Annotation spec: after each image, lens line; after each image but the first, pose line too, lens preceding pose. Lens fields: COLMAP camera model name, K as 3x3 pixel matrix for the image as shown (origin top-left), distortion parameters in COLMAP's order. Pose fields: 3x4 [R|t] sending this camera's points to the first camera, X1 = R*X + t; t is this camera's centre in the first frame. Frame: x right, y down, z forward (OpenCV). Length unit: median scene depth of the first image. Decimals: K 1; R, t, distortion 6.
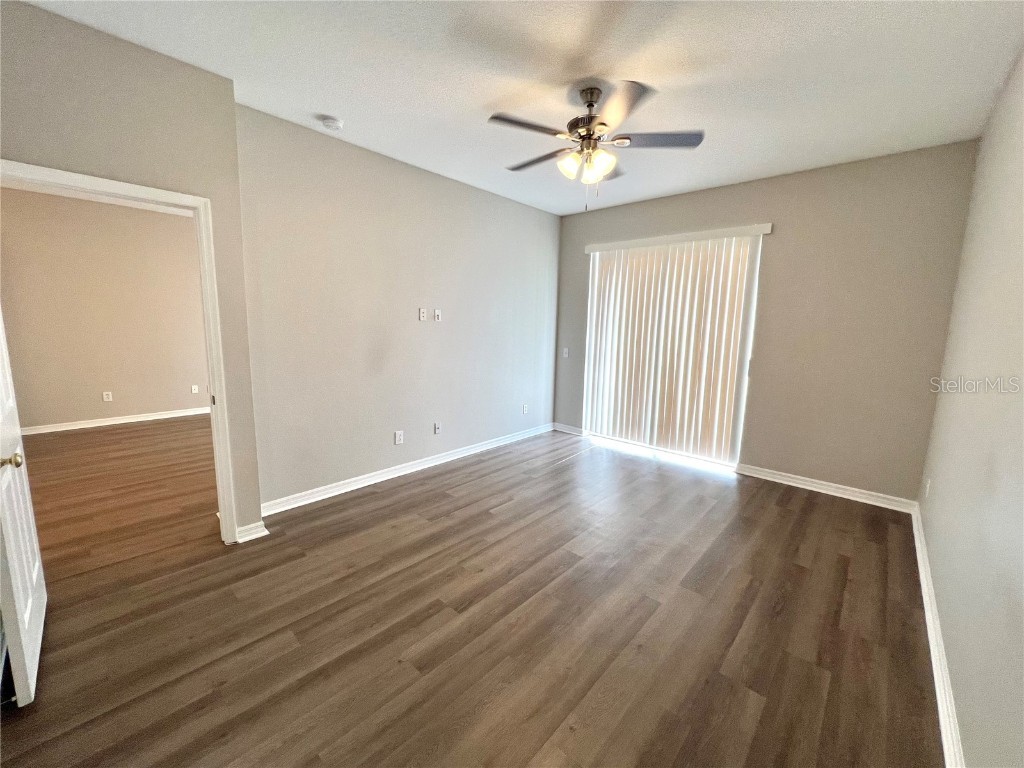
lens RADIAL K [[410.3, 0, 509.8], [0, 410.3, 380.6], [0, 0, 1]] dist [-0.002048, 0.000516]
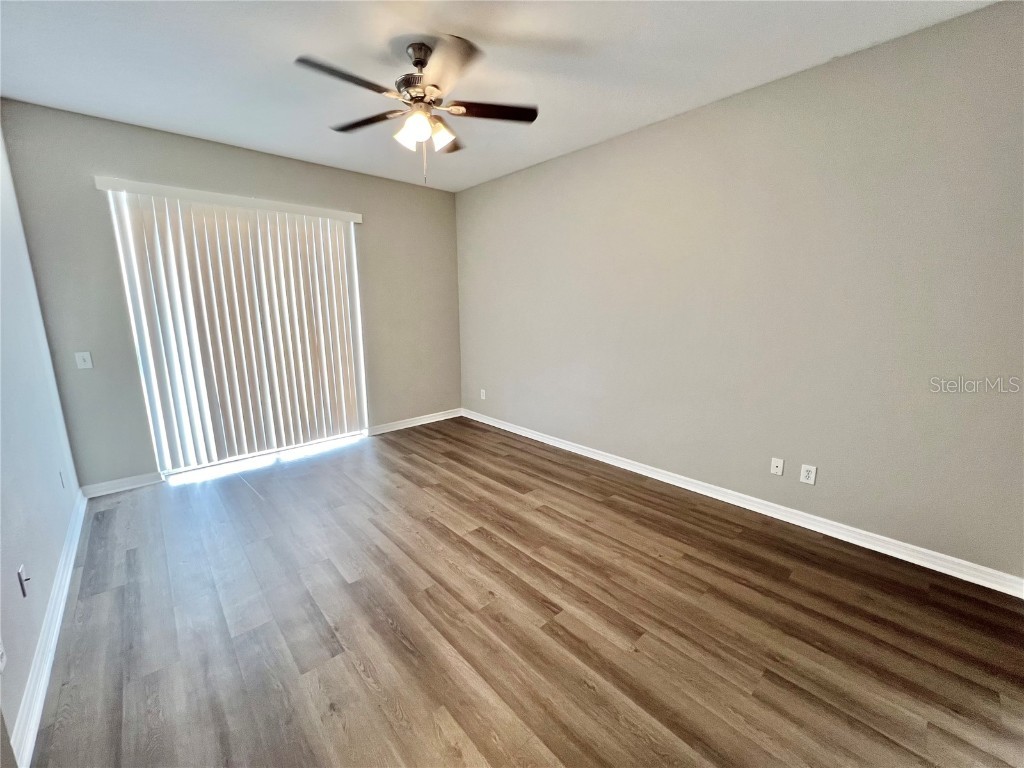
lens RADIAL K [[408.8, 0, 507.8], [0, 408.8, 383.6], [0, 0, 1]] dist [-0.001447, -0.000032]
pose [[0.094804, -0.209509, 0.973200, -0.631738], [0.147927, 0.969715, 0.194348, -0.104124], [-0.984444, 0.125538, 0.122925, 0.616957]]
